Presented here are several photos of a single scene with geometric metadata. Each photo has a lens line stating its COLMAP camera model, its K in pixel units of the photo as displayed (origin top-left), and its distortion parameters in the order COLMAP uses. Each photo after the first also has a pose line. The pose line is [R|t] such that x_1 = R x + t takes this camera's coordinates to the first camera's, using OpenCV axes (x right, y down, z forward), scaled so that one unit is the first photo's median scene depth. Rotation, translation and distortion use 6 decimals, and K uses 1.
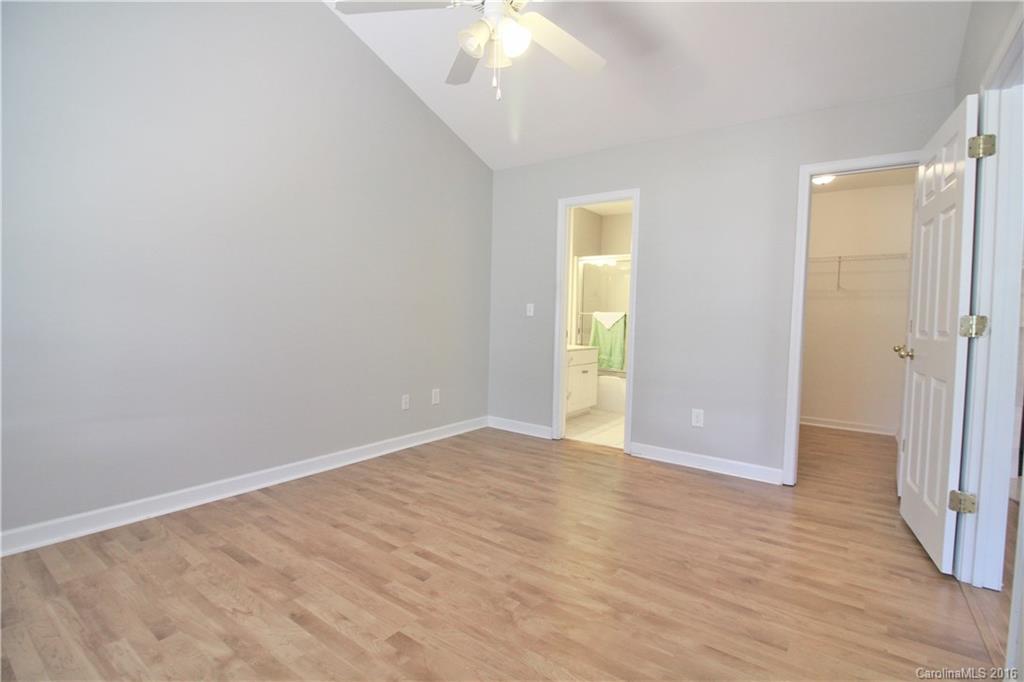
lens RADIAL K [[474.0, 0, 507.7], [0, 474.0, 337.3], [0, 0, 1]] dist [-0.000400, -0.013357]
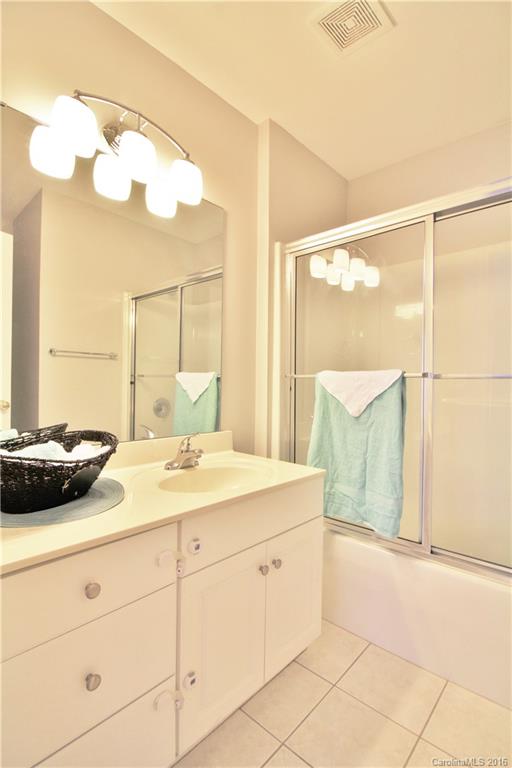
lens RADIAL K [[374.2, 0, 252.8], [0, 374.2, 397.3], [0, 0, 1]] dist [0.000872, 0.000389]
pose [[0.991909, -0.012158, -0.126364, 0.343398], [0.011066, 0.999895, -0.009338, -0.061291], [0.126464, 0.007864, 0.991940, 1.412661]]
